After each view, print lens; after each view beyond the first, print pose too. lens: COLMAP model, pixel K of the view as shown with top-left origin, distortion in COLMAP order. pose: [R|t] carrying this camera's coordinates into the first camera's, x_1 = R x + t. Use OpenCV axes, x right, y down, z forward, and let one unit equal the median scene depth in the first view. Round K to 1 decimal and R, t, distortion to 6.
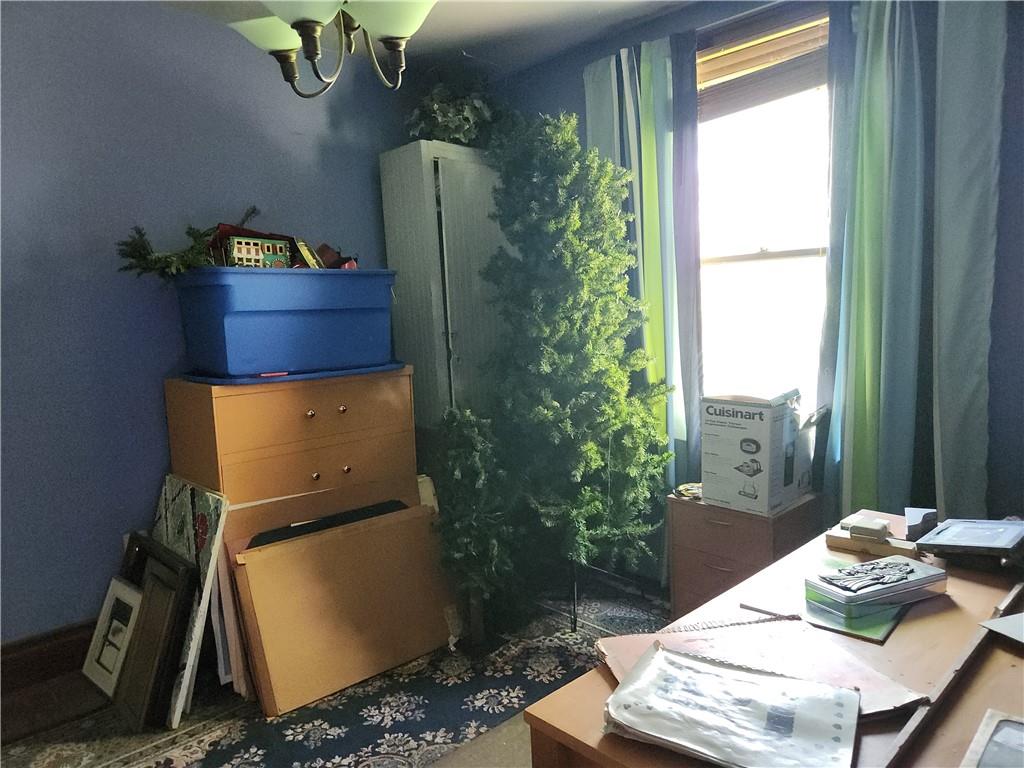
lens RADIAL K [[677.3, 0, 512.0], [0, 677.3, 384.0], [0, 0, 1]] dist [0.006874, 0.002107]
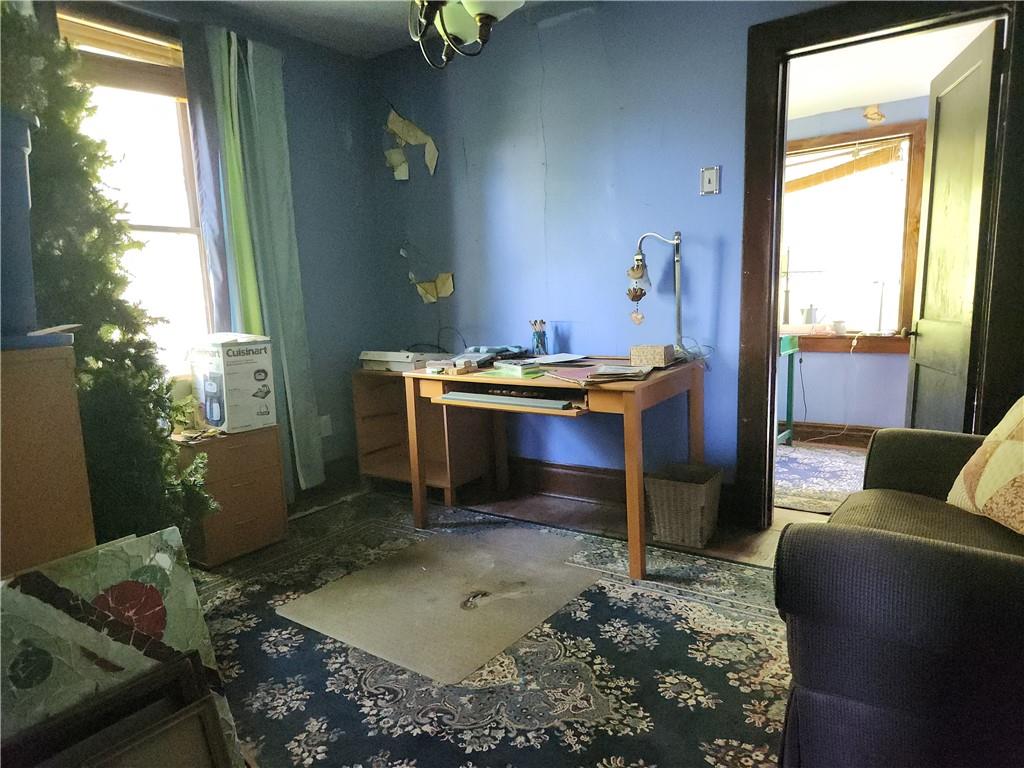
lens RADIAL K [[677.3, 0, 512.0], [0, 677.3, 384.0], [0, 0, 1]] dist [0.006874, 0.002107]
pose [[-0.194369, -0.094282, 0.976387, -1.026306], [0.150891, 0.980650, 0.124731, 0.019552], [-0.969254, 0.171571, -0.176382, 0.778034]]
